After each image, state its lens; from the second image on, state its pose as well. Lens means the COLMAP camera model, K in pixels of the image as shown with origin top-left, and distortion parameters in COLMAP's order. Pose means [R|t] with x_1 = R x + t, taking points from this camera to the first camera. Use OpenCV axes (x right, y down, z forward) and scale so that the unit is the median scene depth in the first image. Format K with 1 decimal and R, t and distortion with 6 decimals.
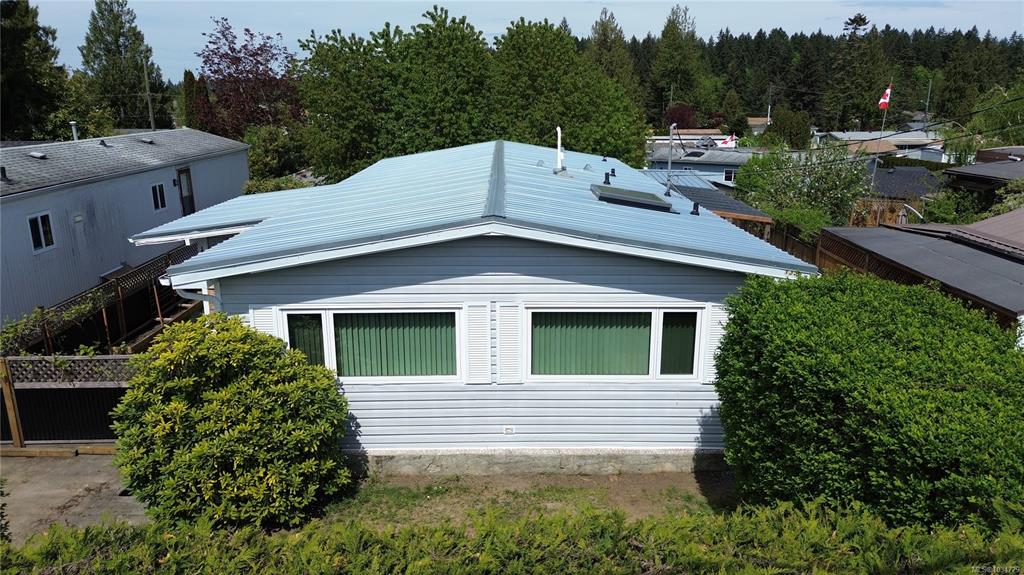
lens RADIAL K [[729.5, 0, 511.3], [0, 729.5, 288.2], [0, 0, 1]] dist [0.032405, -0.007996]
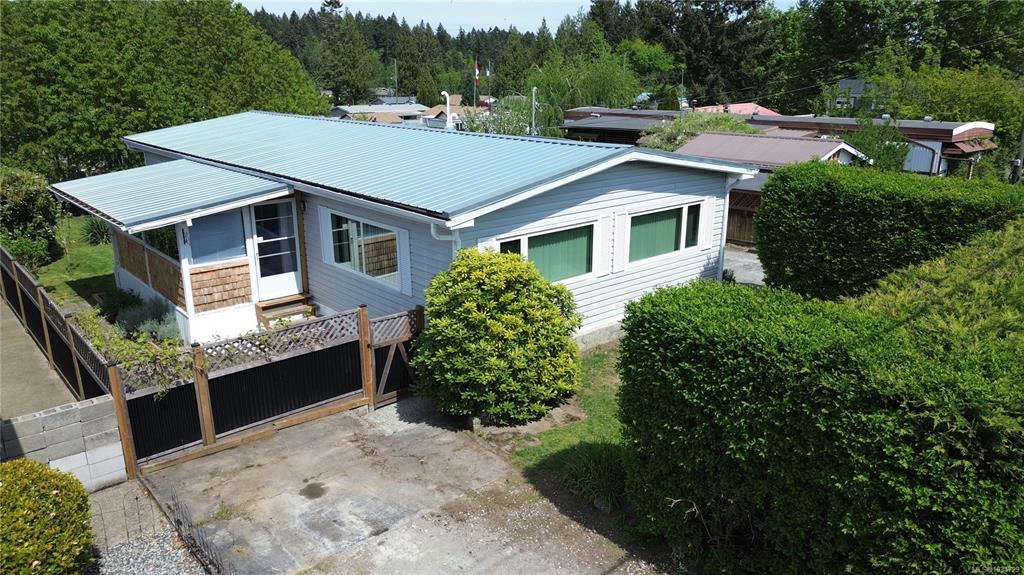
lens RADIAL K [[729.5, 0, 511.6], [0, 729.5, 288.7], [0, 0, 1]] dist [0.032405, -0.007996]
pose [[0.762120, -0.183831, 0.620789, -1.027739], [0.165408, 0.982307, 0.087820, 0.007153], [-0.625950, 0.035754, 0.779043, 0.047246]]
